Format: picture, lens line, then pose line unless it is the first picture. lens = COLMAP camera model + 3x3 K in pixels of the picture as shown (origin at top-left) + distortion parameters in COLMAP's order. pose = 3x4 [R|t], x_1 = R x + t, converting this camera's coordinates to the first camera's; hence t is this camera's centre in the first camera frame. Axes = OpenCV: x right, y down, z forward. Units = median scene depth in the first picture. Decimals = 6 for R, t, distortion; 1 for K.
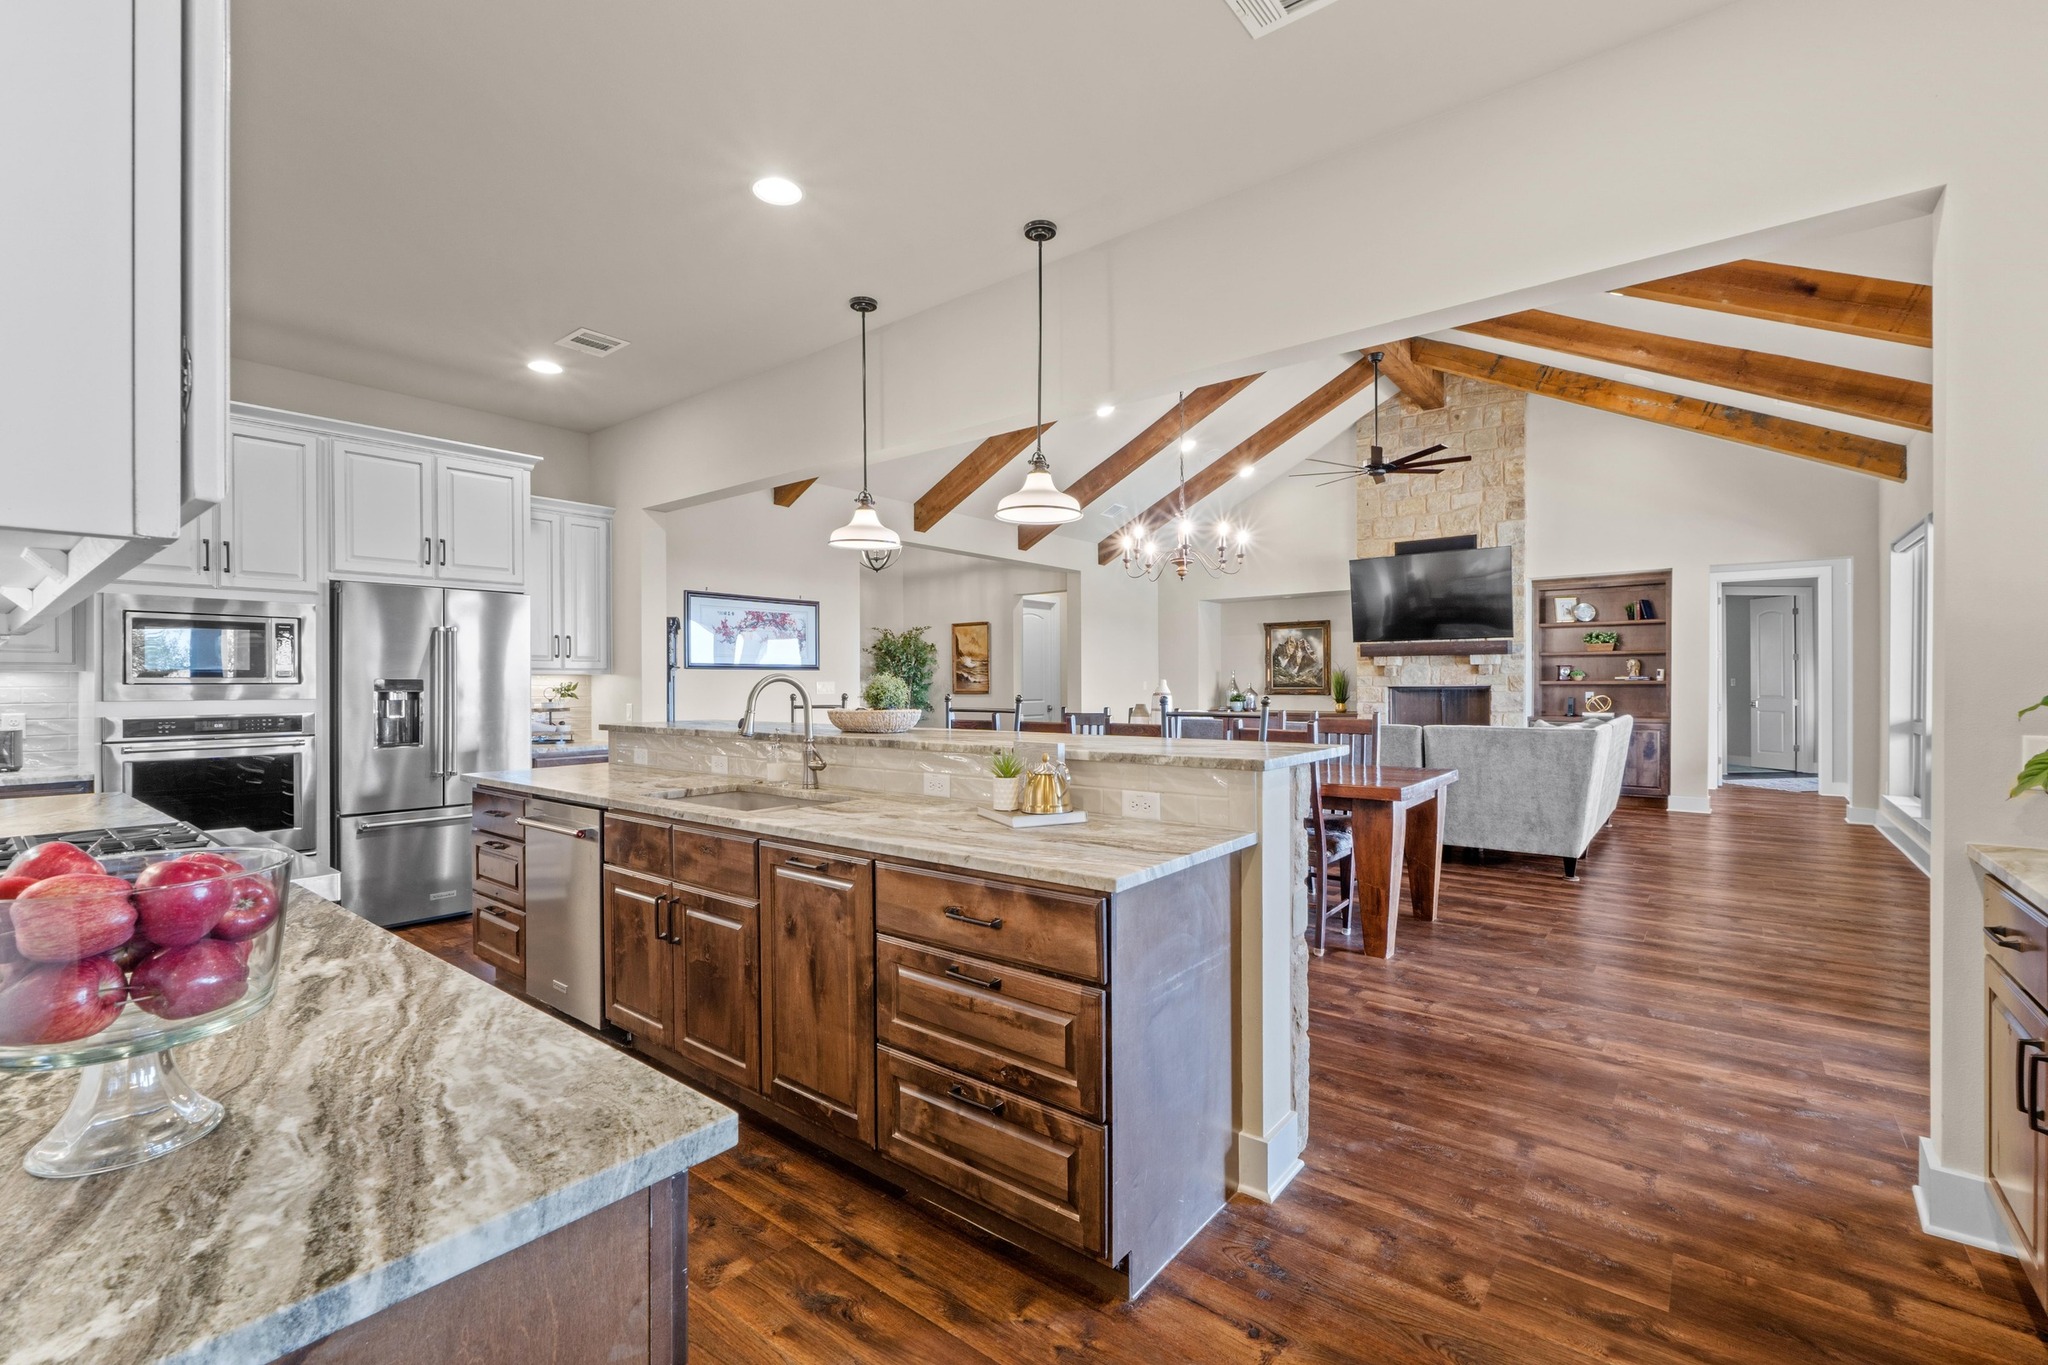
lens RADIAL K [[880.4, 0, 1006.8], [0, 880.4, 681.4], [0, 0, 1]] dist [-0.001182, -0.000360]
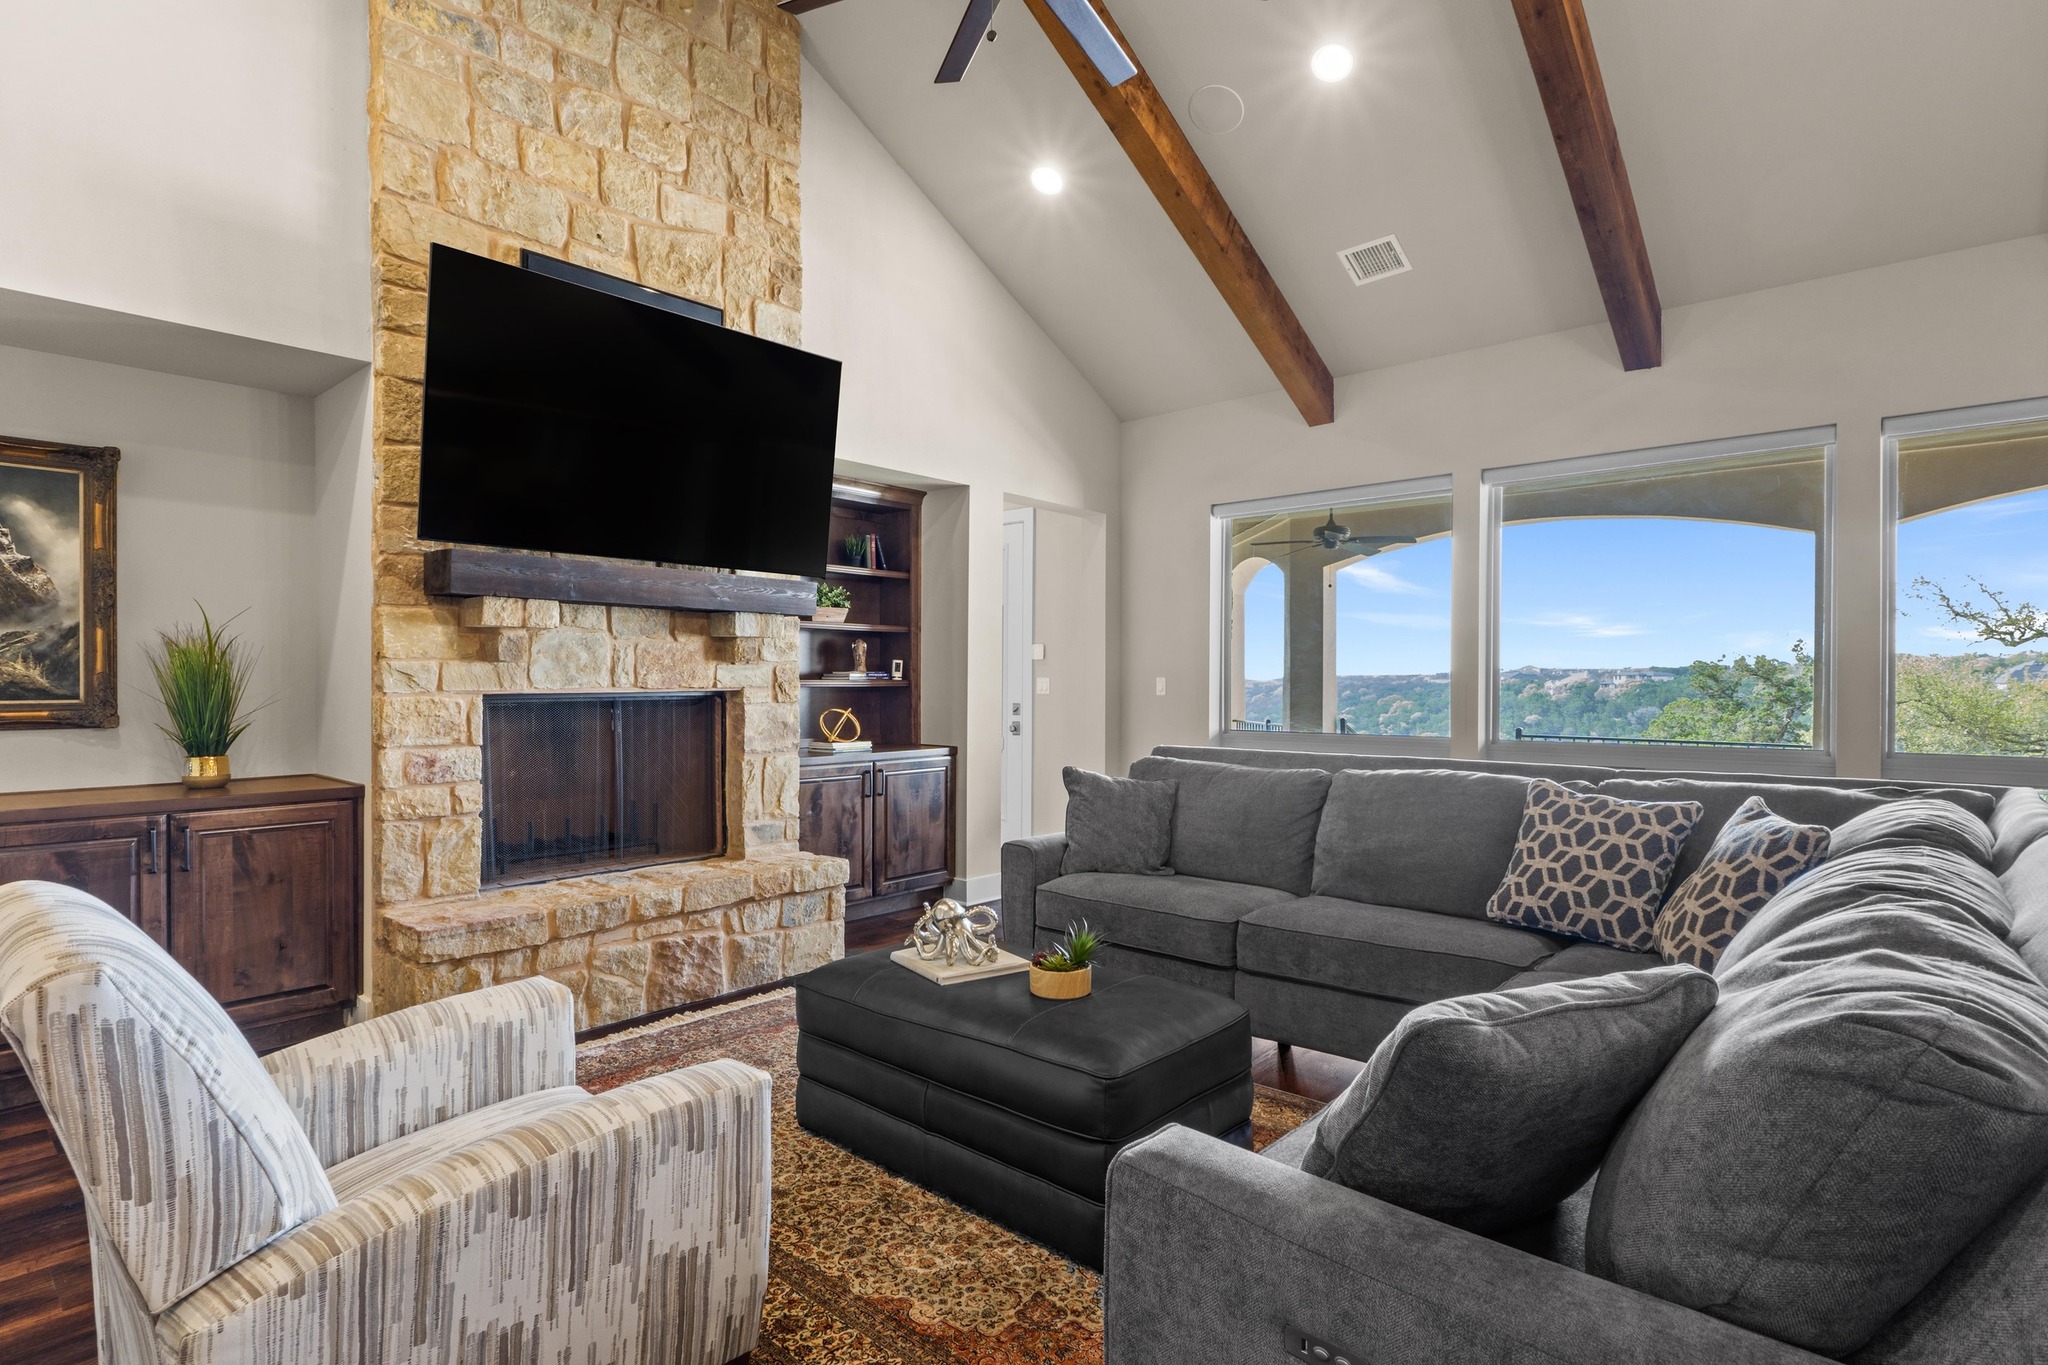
lens RADIAL K [[1026.9, 0, 1009.9], [0, 1026.9, 690.5], [0, 0, 1]] dist [-0.009081, 0.001131]
pose [[0.048756, -0.002996, 0.998806, 0.075069], [-0.003037, 0.999990, 0.003148, 0.002678], [-0.998806, -0.003187, 0.048746, 0.812665]]
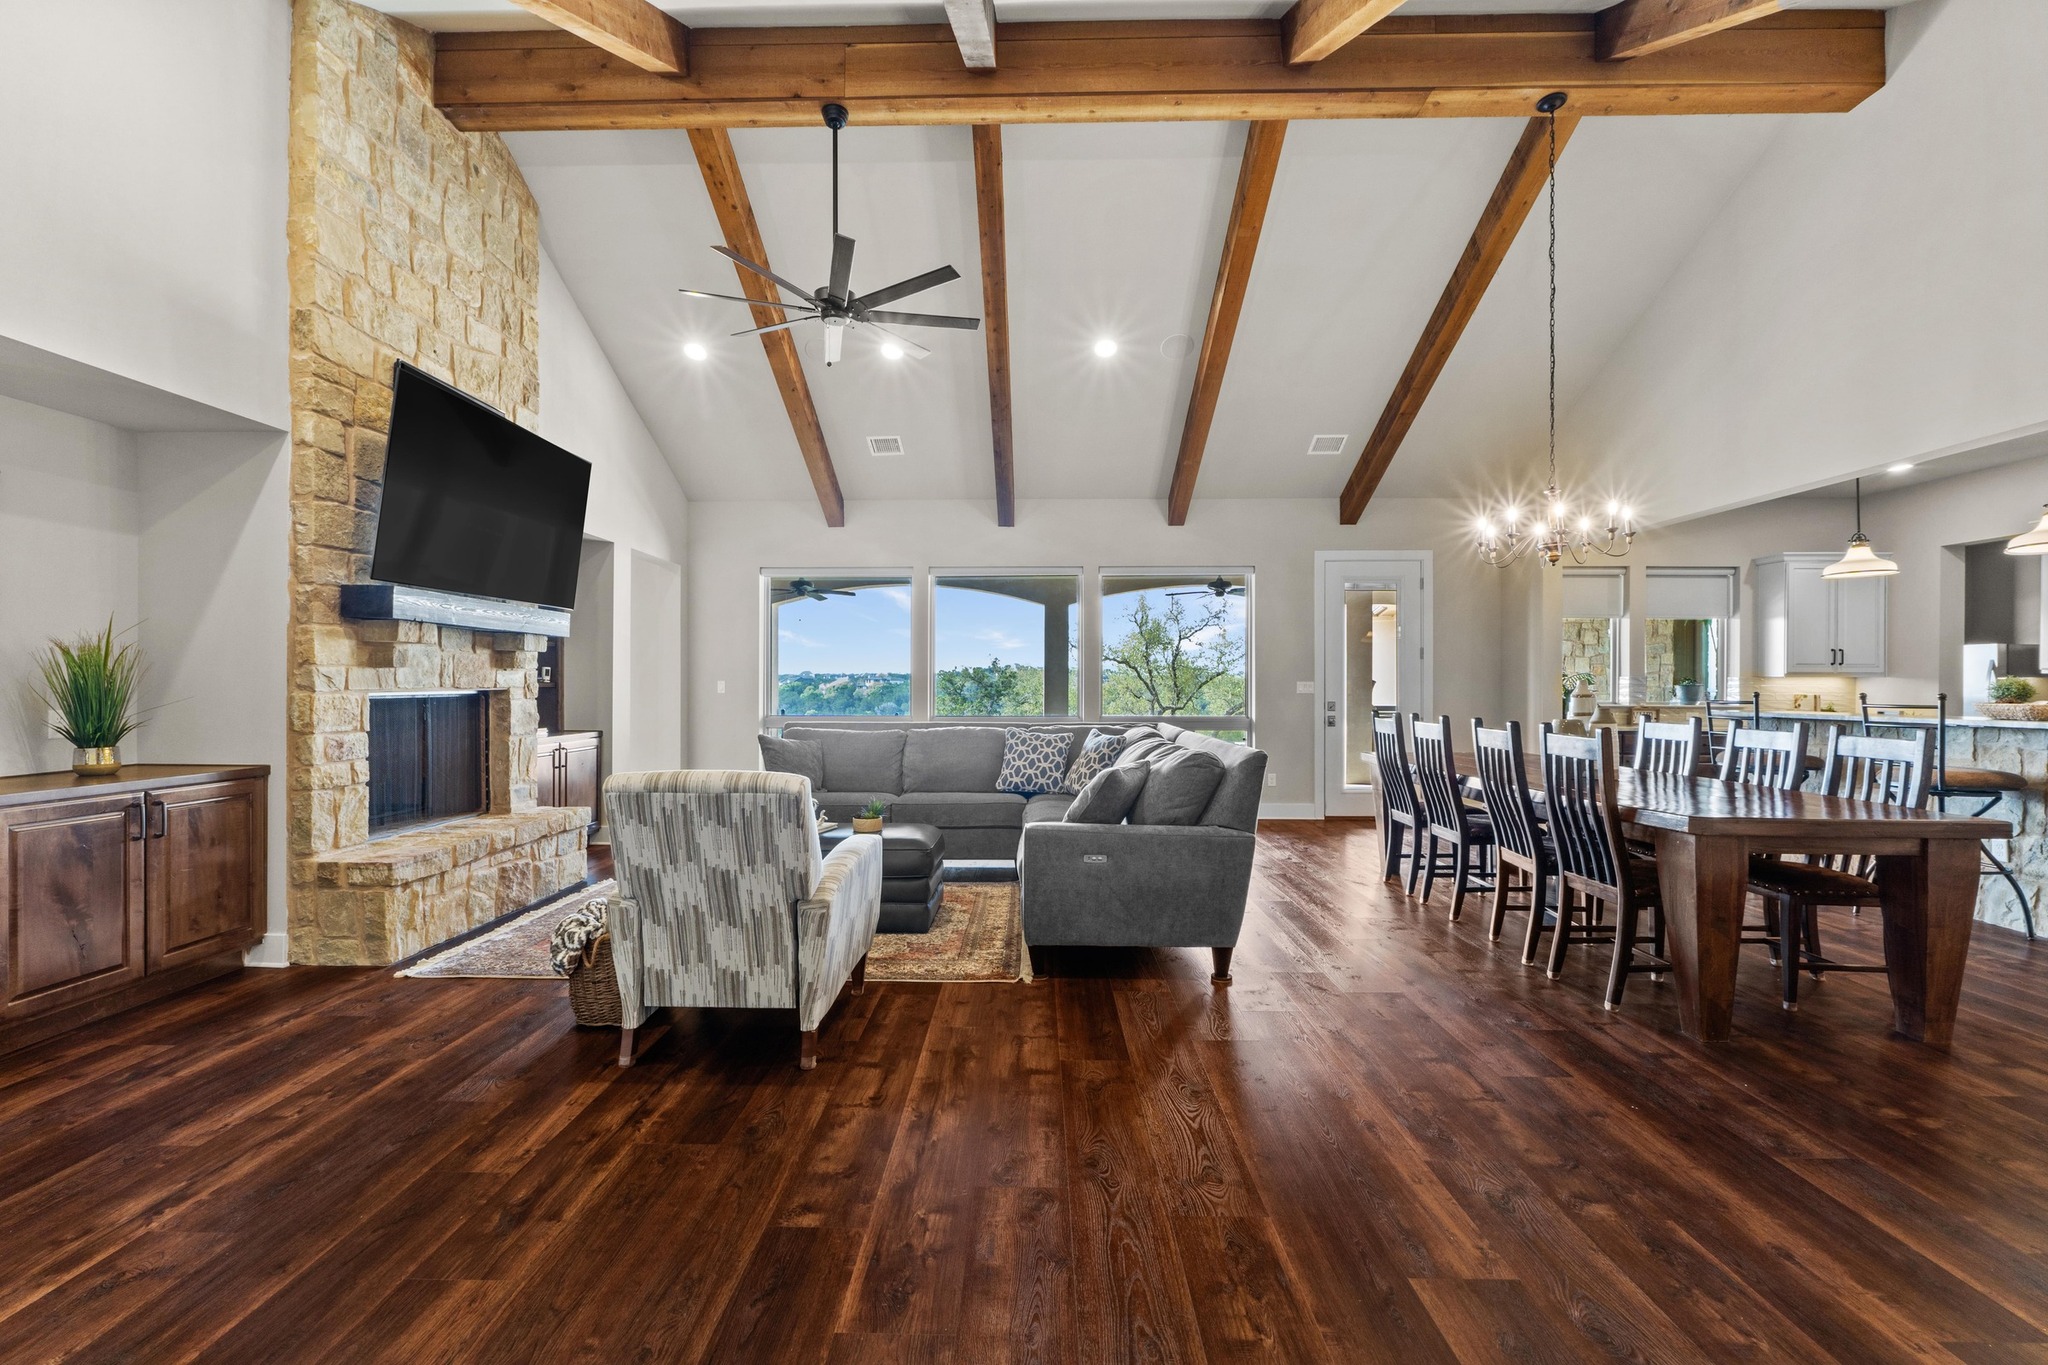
lens RADIAL K [[880.4, 0, 1006.6], [0, 880.4, 685.3], [0, 0, 1]] dist [-0.001182, -0.000360]
pose [[-0.605225, 0.003782, 0.796045, -0.084240], [-0.000366, 0.999987, -0.005030, 0.004479], [-0.796054, -0.003336, -0.605216, 1.036798]]
